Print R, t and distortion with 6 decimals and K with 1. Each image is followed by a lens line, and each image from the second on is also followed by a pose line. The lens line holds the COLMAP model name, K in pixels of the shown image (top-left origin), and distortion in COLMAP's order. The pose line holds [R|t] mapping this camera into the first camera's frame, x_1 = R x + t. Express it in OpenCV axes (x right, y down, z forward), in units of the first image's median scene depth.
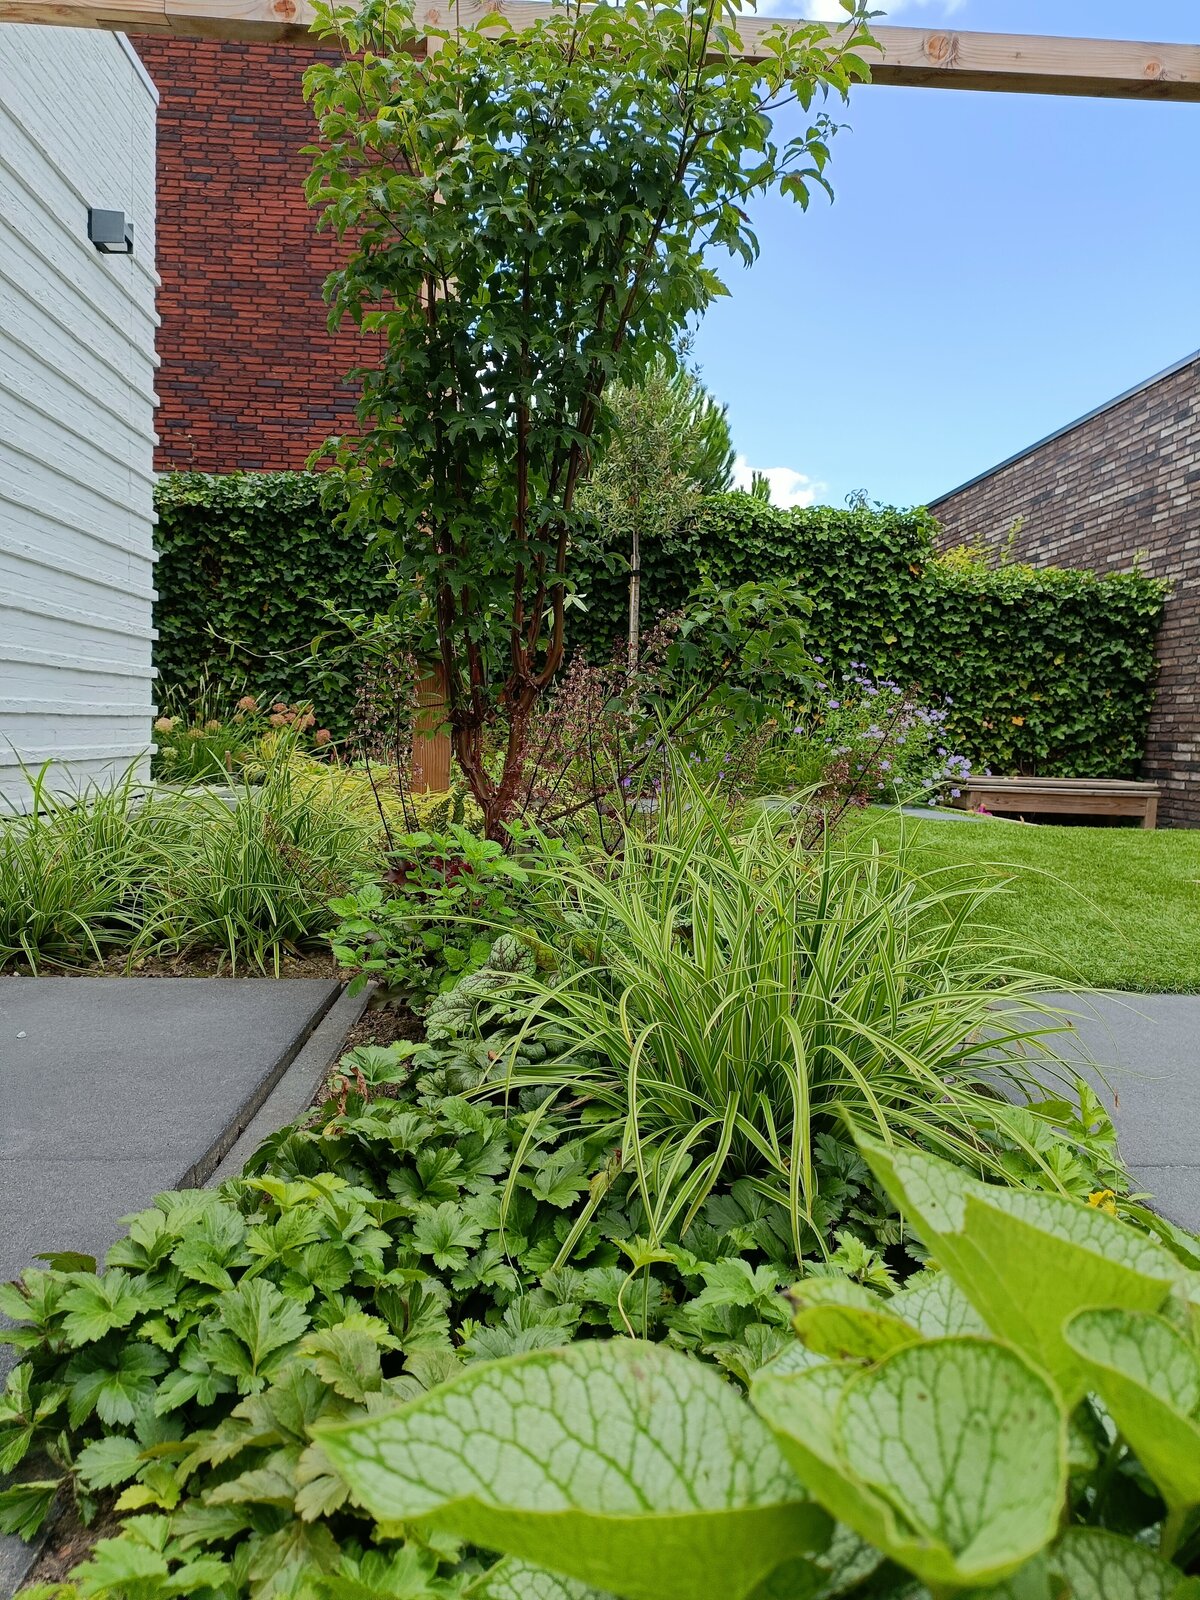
lens RADIAL K [[1154.6, 0, 603.3], [0, 1154.6, 805.0], [0, 0, 1]] dist [0.010625, 0.000777]
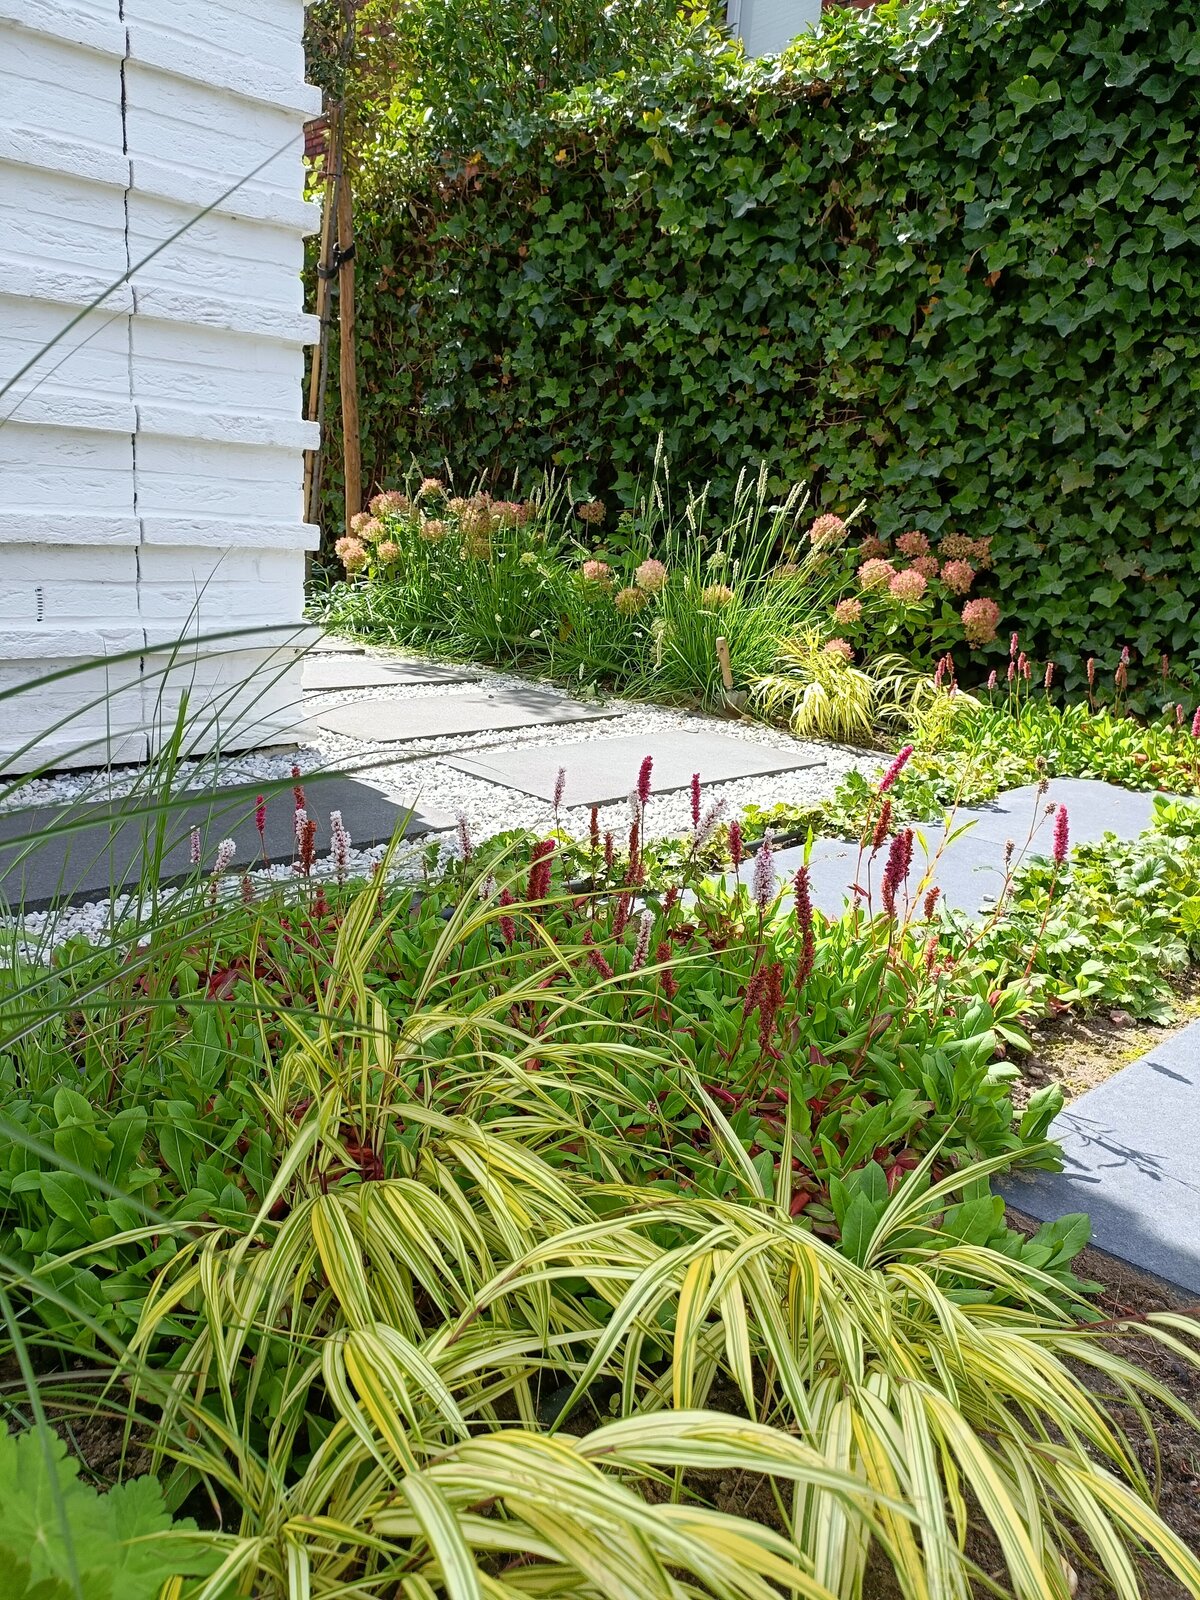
lens RADIAL K [[1169.3, 0, 601.3], [0, 1169.3, 800.1], [0, 0, 1]] dist [-0.004152, 0.001324]
pose [[0.643787, 0.200276, -0.738531, -0.010806], [-0.098550, 0.978804, 0.179527, -0.056653], [0.758832, -0.042795, 0.649879, 0.618618]]
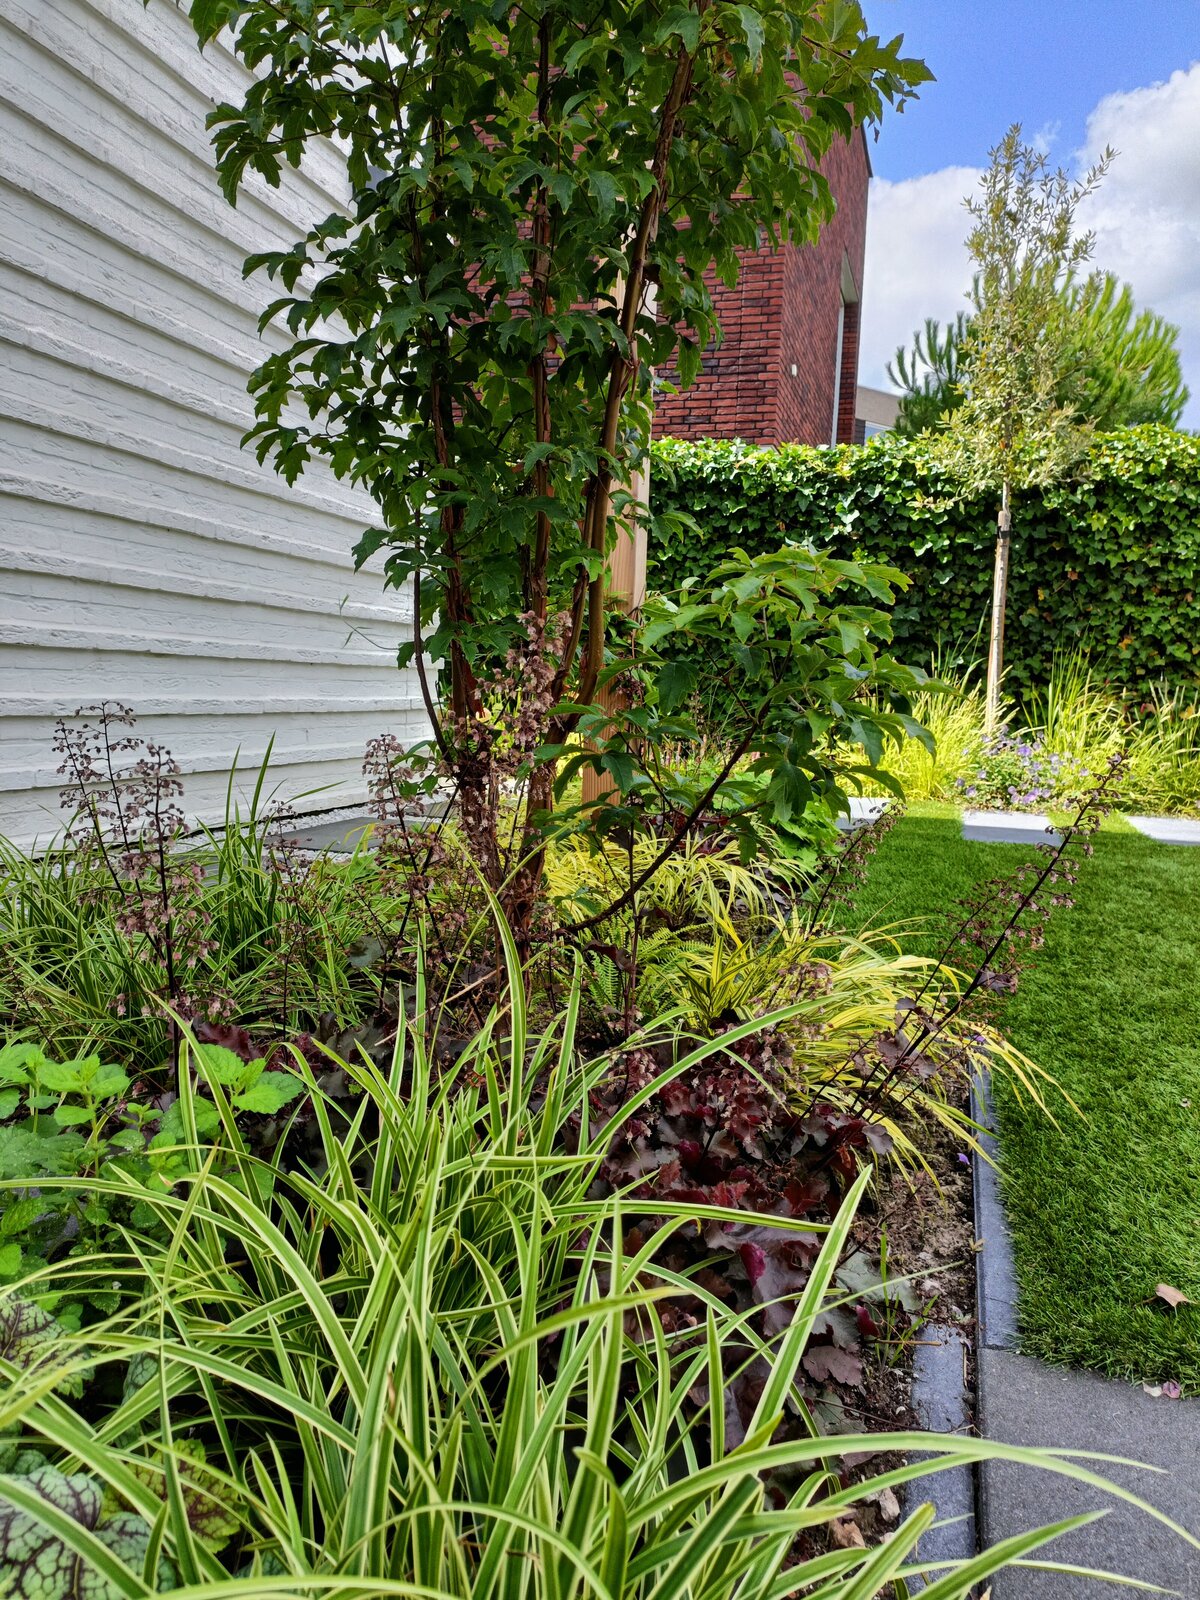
lens RADIAL K [[1169.3, 0, 595.1], [0, 1169.3, 792.8], [0, 0, 1]] dist [-0.004152, 0.001324]
pose [[0.932318, 0.031265, -0.360284, 0.060057], [-0.027687, 0.999503, 0.015091, -0.020418], [0.360577, -0.004094, 0.932721, 0.116200]]
